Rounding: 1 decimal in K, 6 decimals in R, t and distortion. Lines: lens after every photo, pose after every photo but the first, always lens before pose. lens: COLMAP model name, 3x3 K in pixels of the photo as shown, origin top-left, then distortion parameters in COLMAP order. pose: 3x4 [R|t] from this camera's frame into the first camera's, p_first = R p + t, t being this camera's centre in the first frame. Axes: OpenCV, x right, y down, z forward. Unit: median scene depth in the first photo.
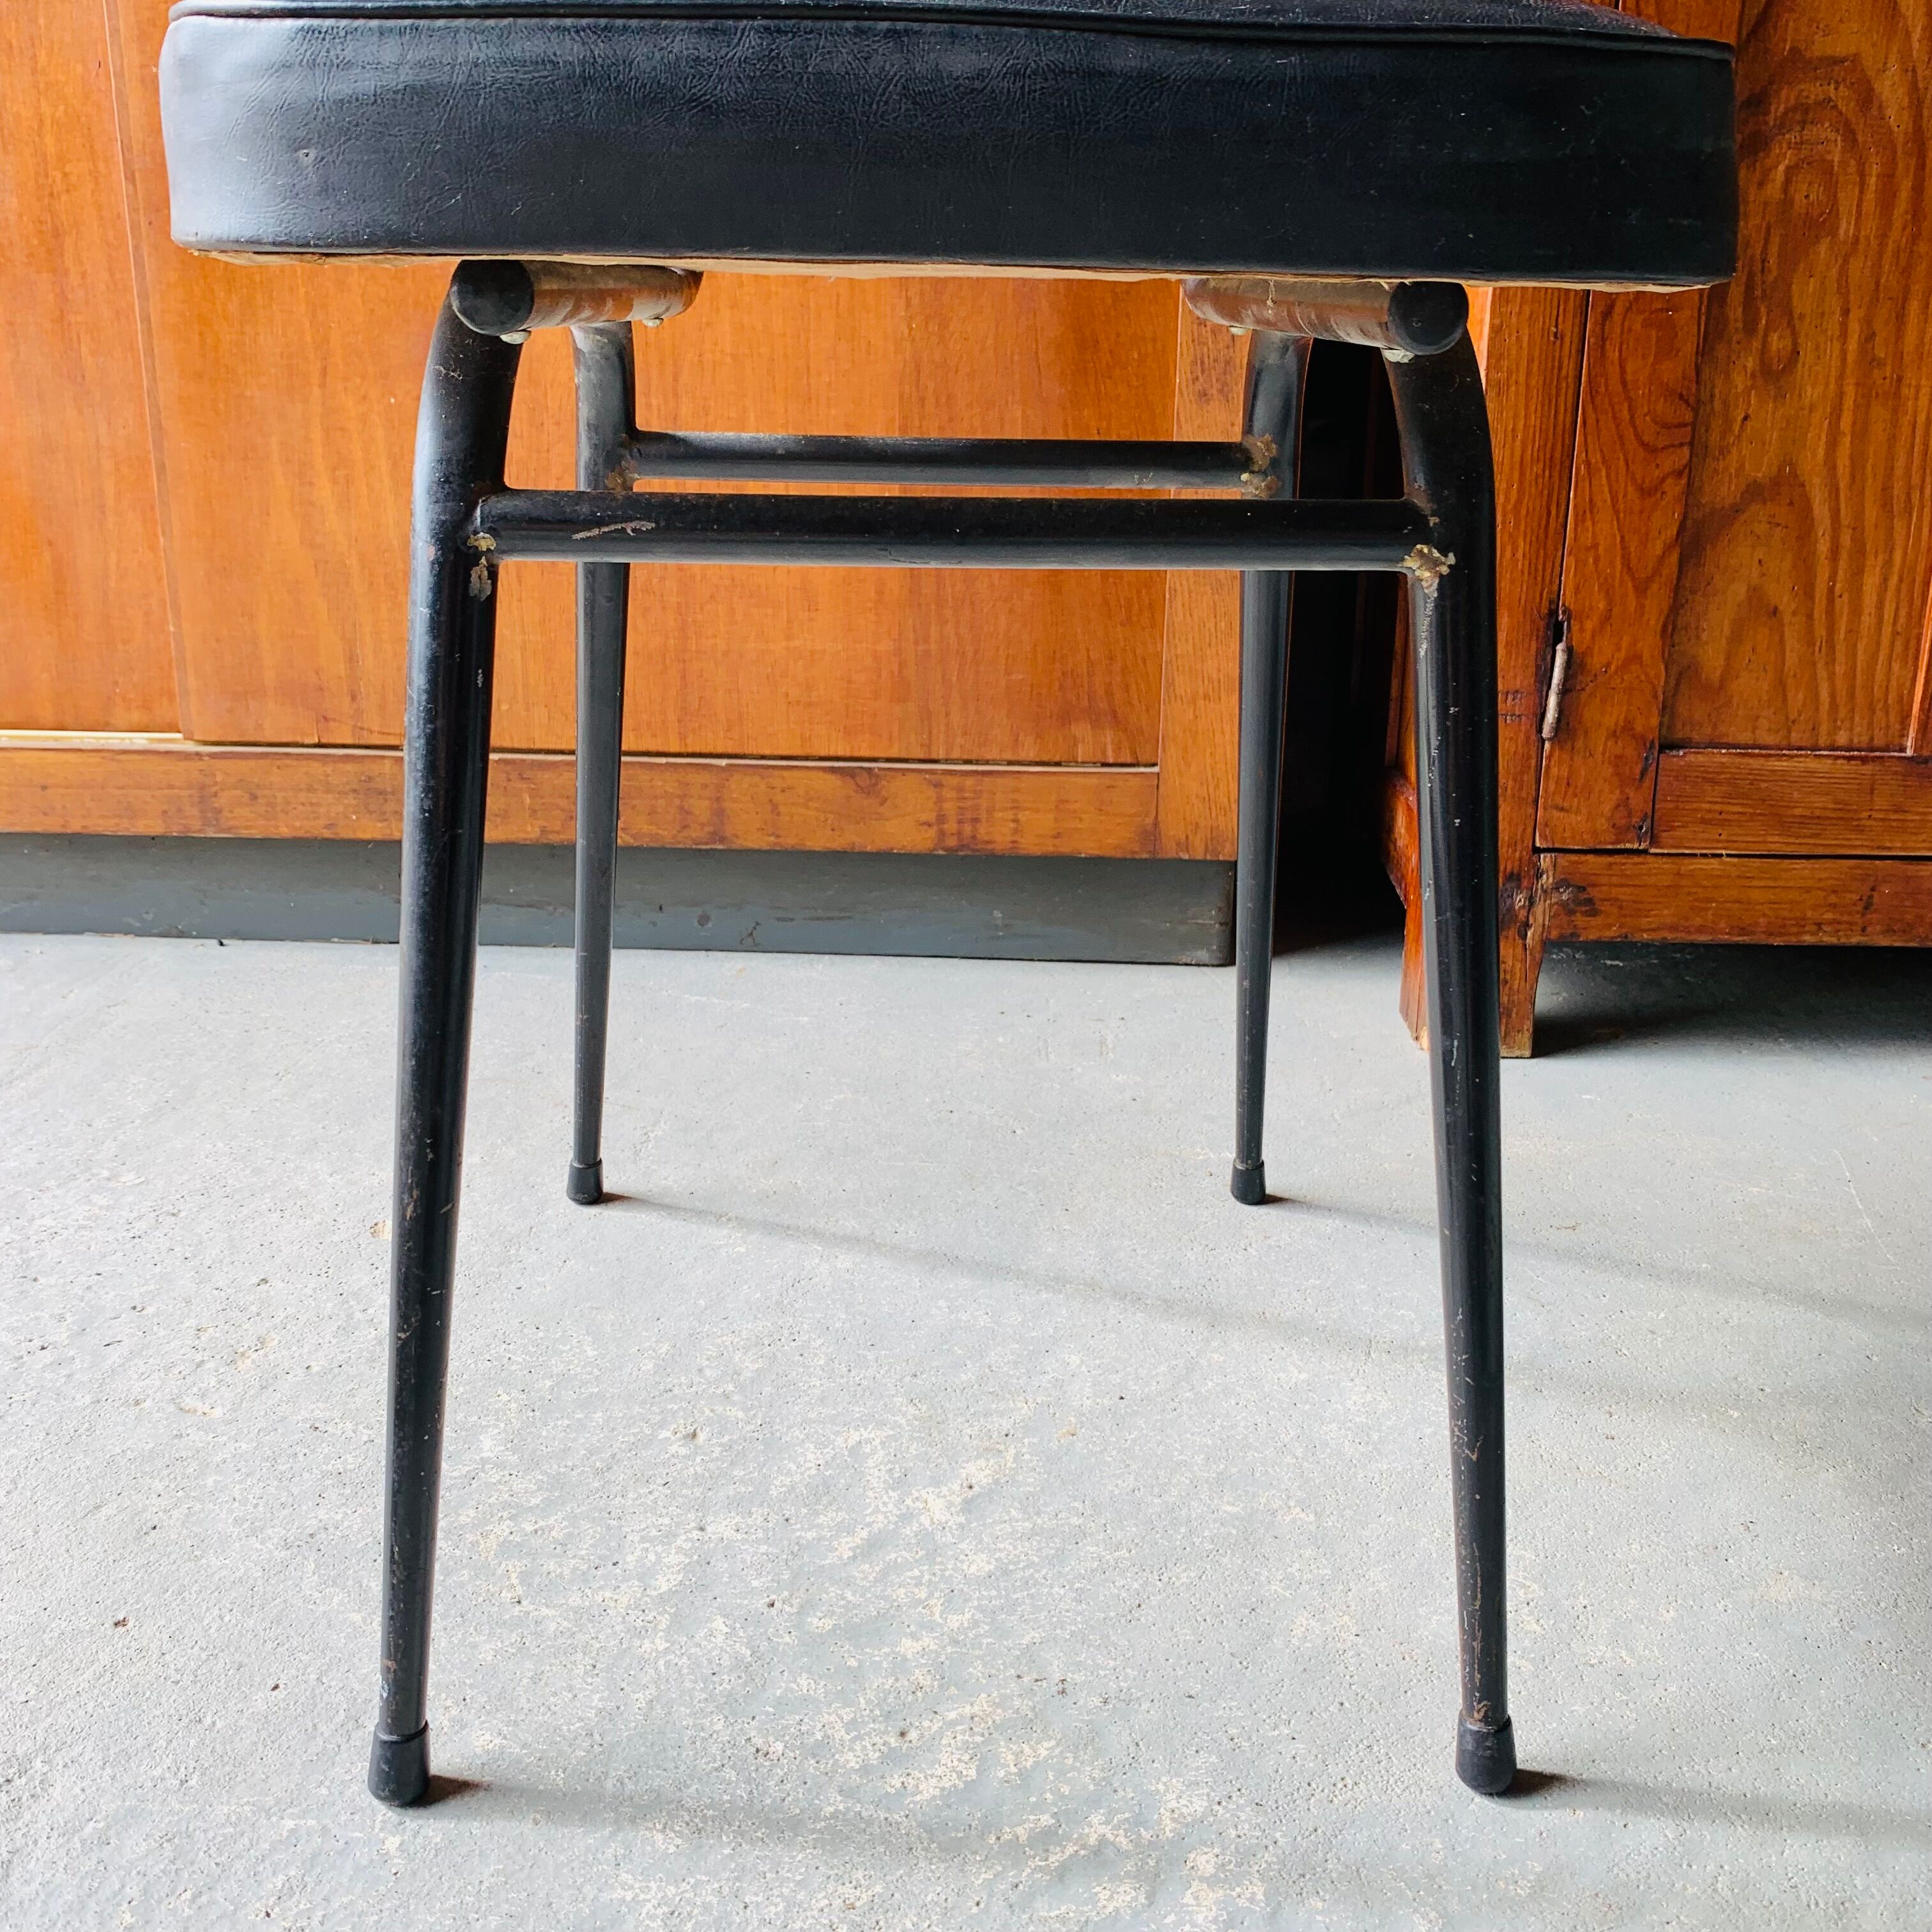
lens RADIAL K [[2011.4, 0, 967.7], [0, 2011.4, 951.9], [0, 0, 1]] dist [0.005474, 0.000000]
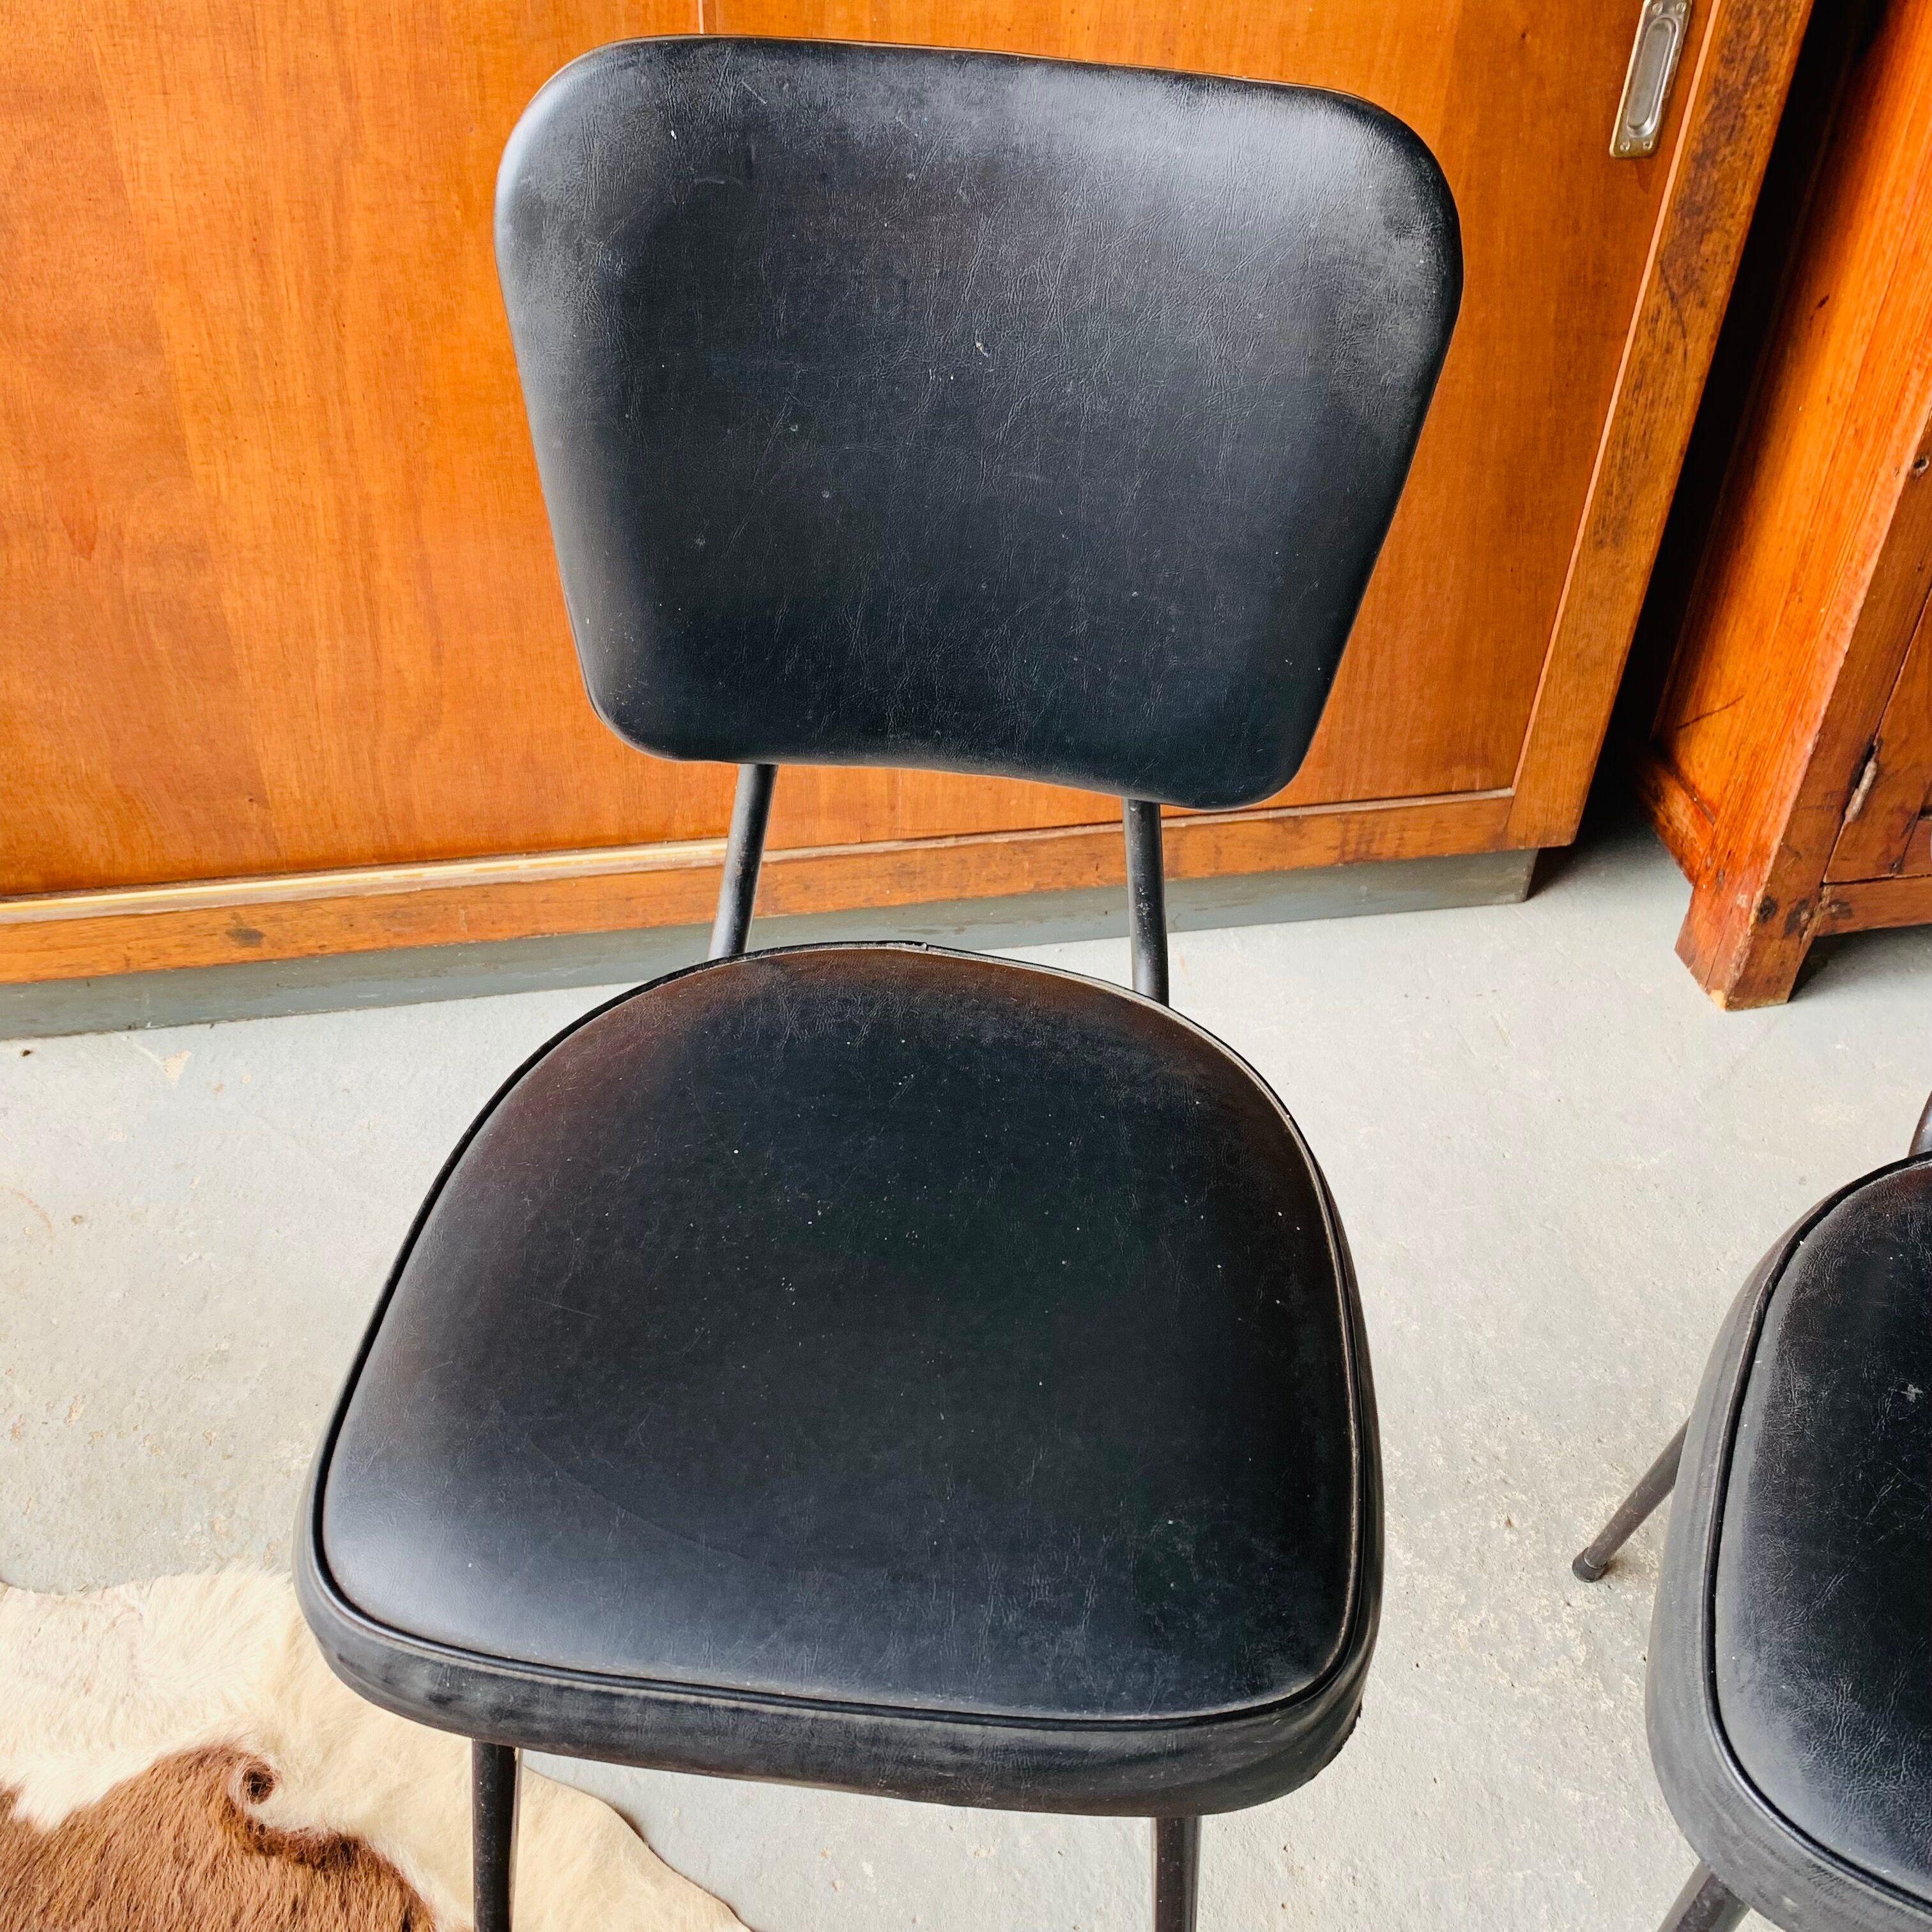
lens RADIAL K [[2011.4, 0, 971.5], [0, 2011.4, 948.2], [0, 0, 1]] dist [0.005474, 0.000000]
pose [[0.974276, -0.127028, 0.186148, -0.585618], [0.045145, 0.919271, 0.391029, -0.613756], [-0.220792, -0.372566, 0.901358, -0.146744]]
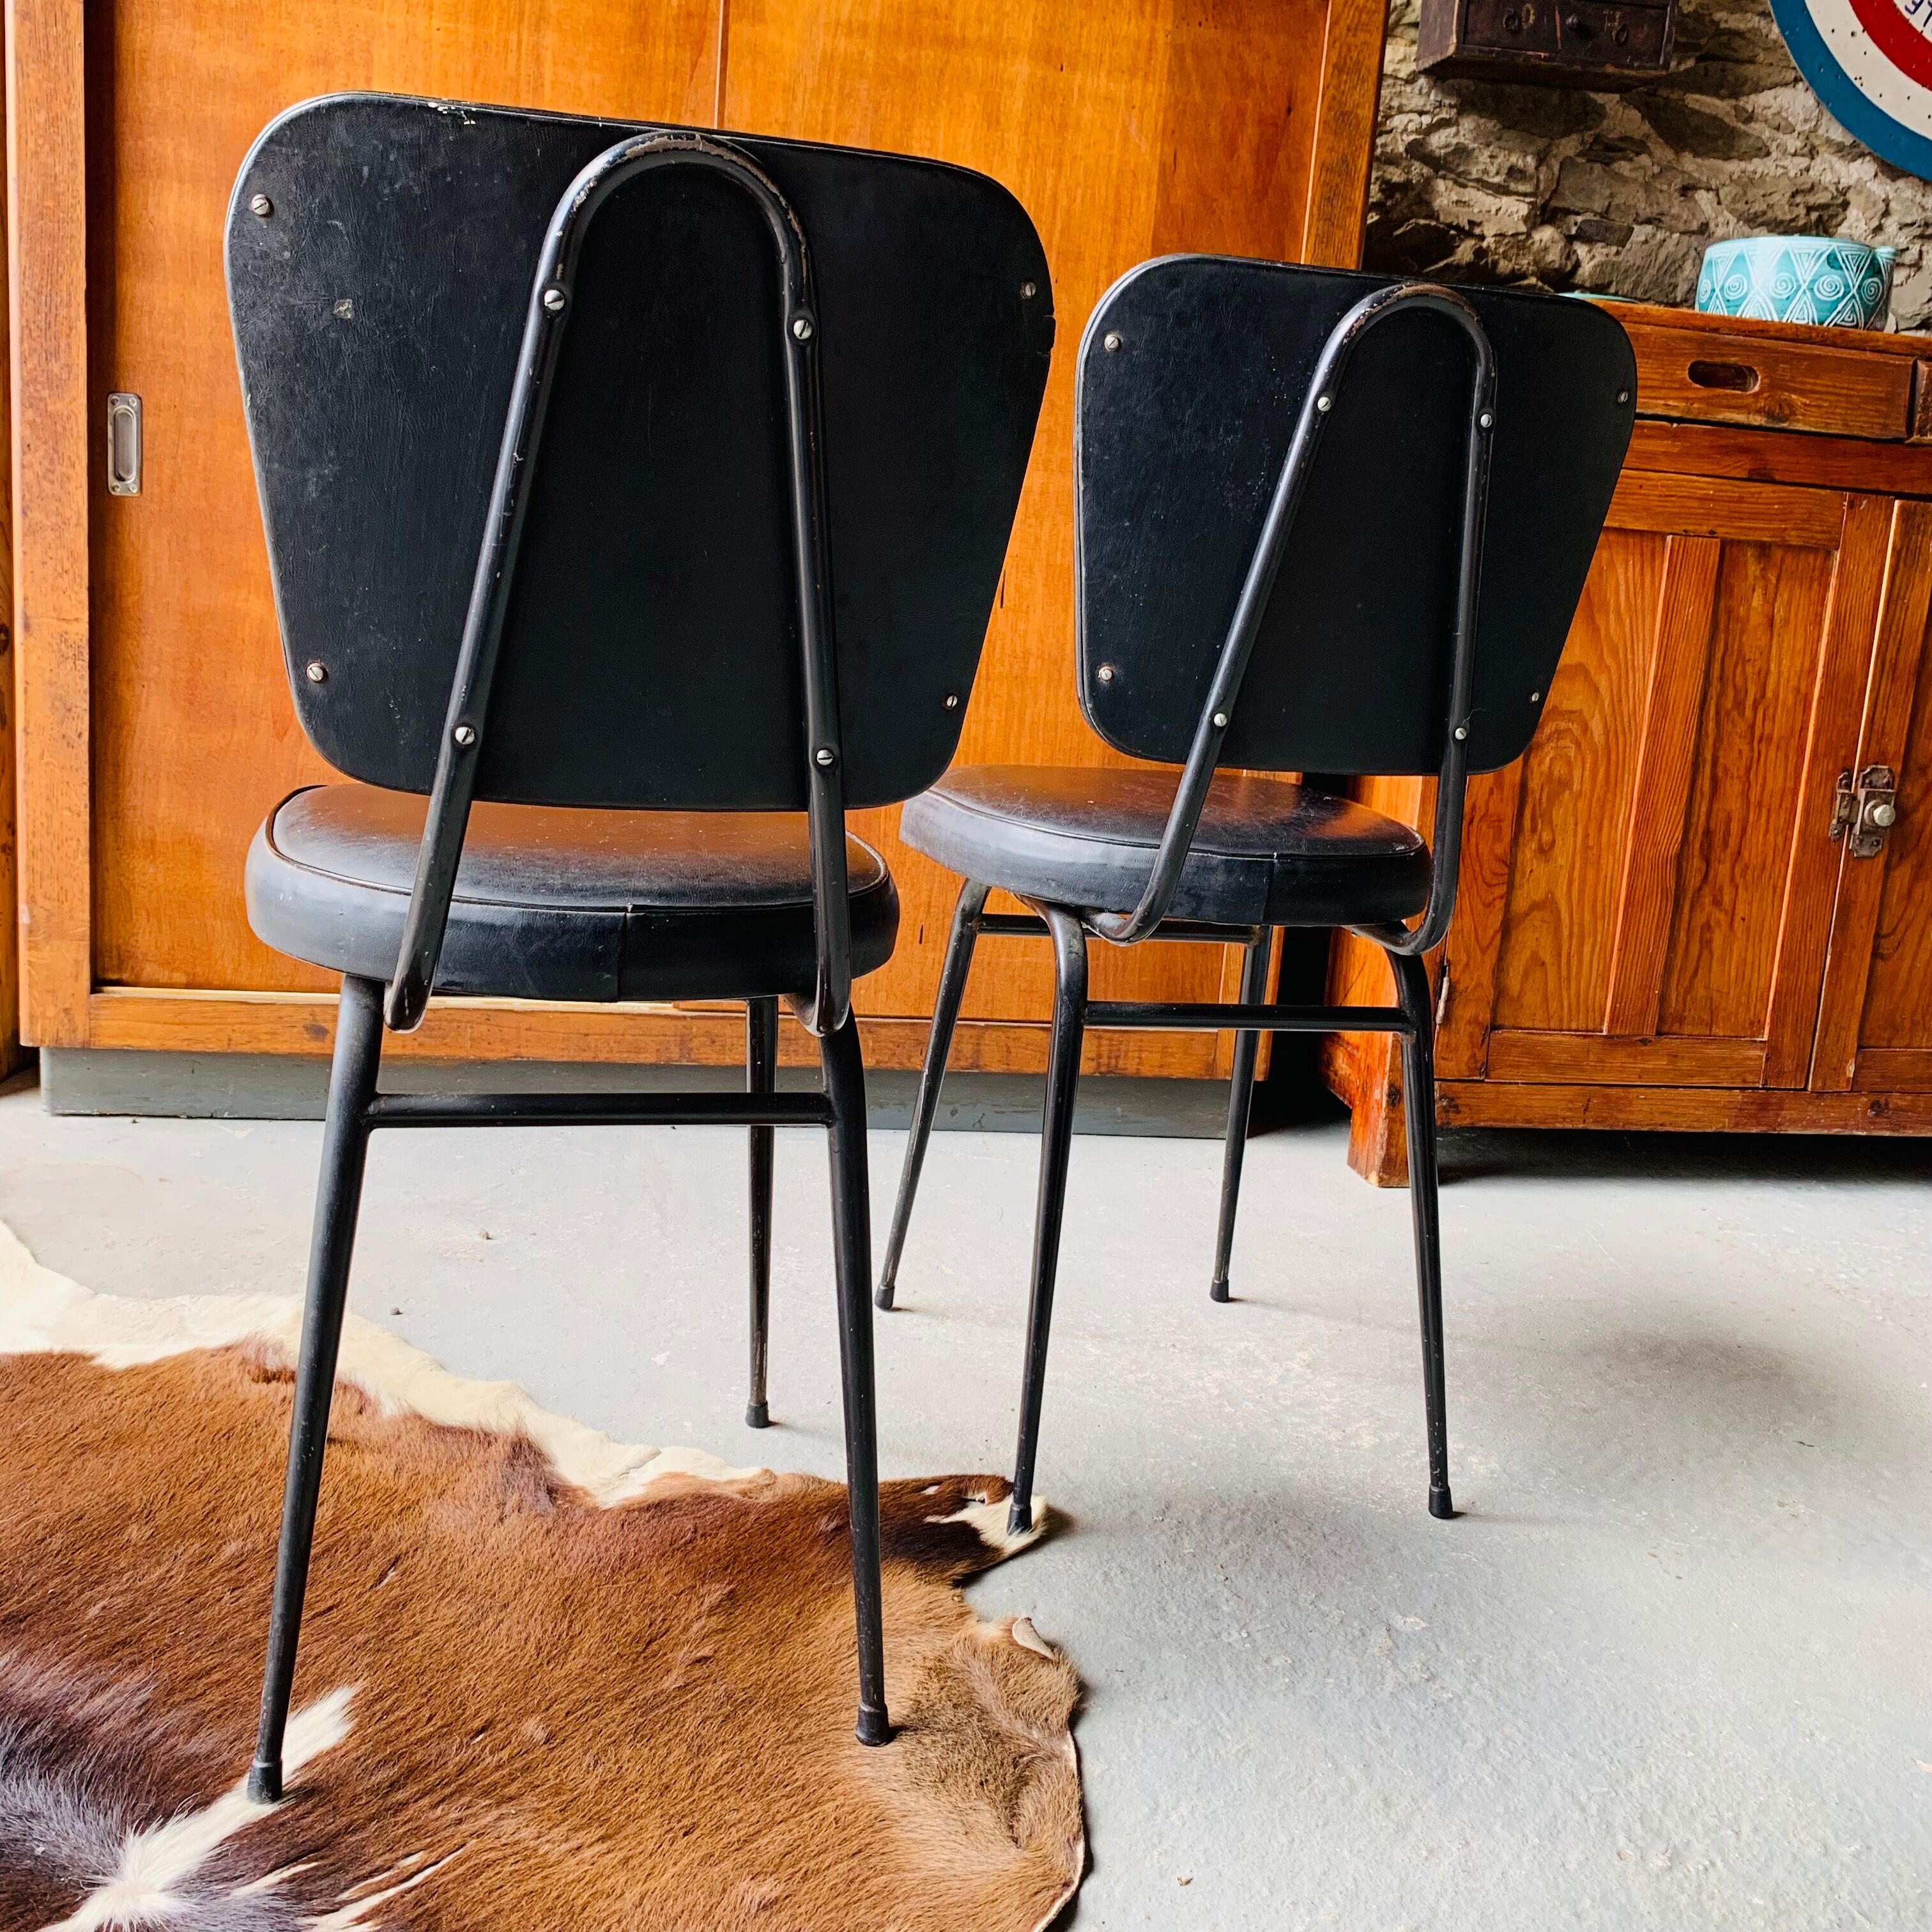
lens RADIAL K [[2011.4, 0, 940.3], [0, 2011.4, 933.8], [0, 0, 1]] dist [0.005474, 0.000000]
pose [[0.975107, 0.021827, 0.220656, -0.654725], [0.000617, 0.994872, -0.101139, 0.006036], [-0.221733, 0.098758, 0.970094, -0.853842]]
